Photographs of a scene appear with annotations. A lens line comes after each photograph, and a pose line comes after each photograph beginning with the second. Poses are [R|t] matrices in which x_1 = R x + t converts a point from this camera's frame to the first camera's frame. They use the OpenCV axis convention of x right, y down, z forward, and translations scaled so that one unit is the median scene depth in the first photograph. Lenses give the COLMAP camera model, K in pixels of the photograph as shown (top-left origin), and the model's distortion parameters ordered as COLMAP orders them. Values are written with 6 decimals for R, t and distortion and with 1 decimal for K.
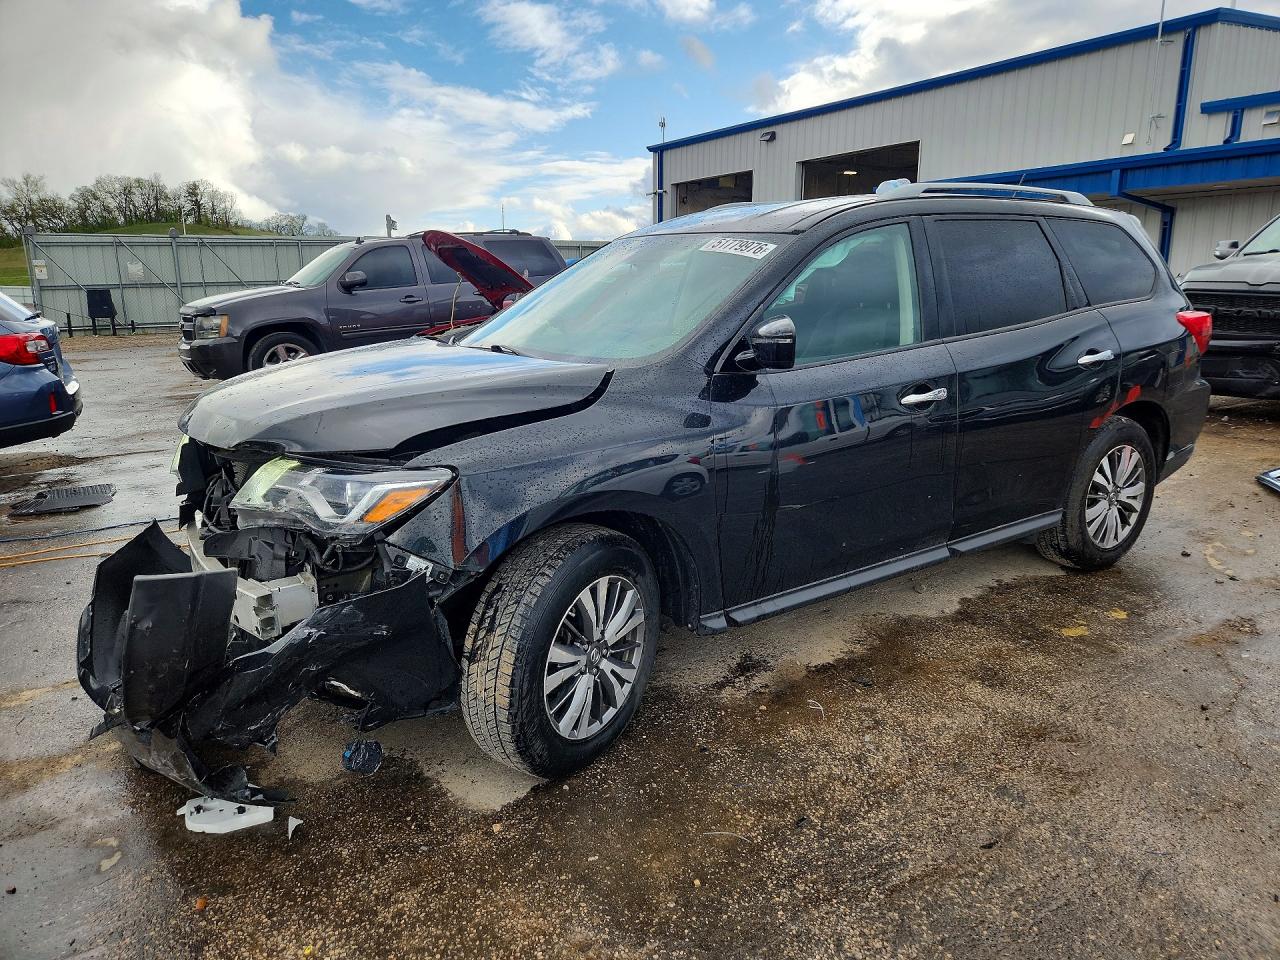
lens RADIAL K [[890.5, 0, 643.2], [0, 890.5, 481.9], [0, 0, 1]] dist [0.031742, -0.029605]
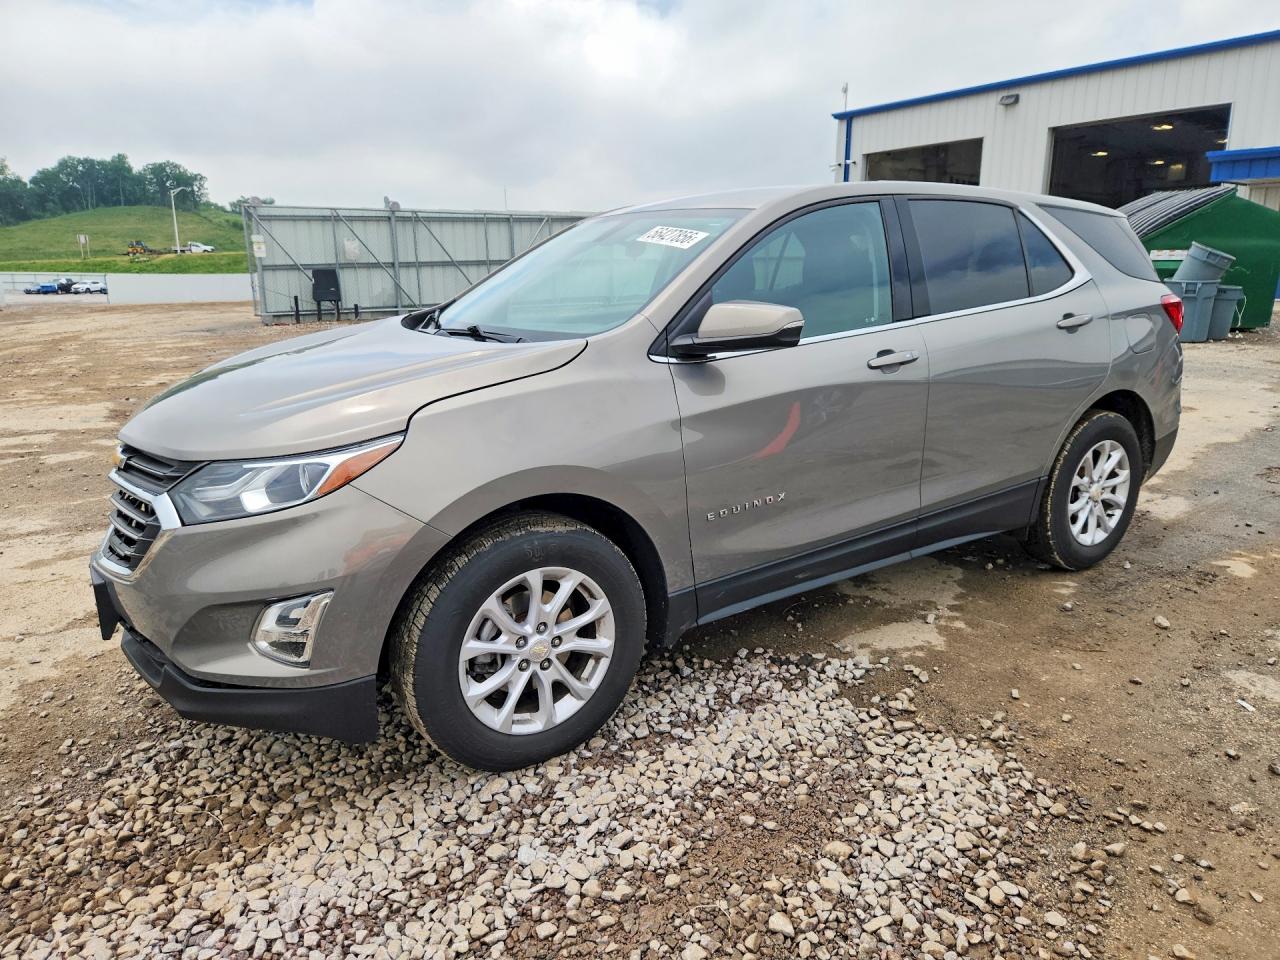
lens RADIAL K [[890.5, 0, 643.4], [0, 890.5, 487.4], [0, 0, 1]] dist [0.031742, -0.029605]
pose [[0.999423, -0.009295, 0.032681, -0.306773], [0.008592, 0.999730, 0.021593, -0.016257], [-0.032873, -0.021300, 0.999233, 0.103579]]
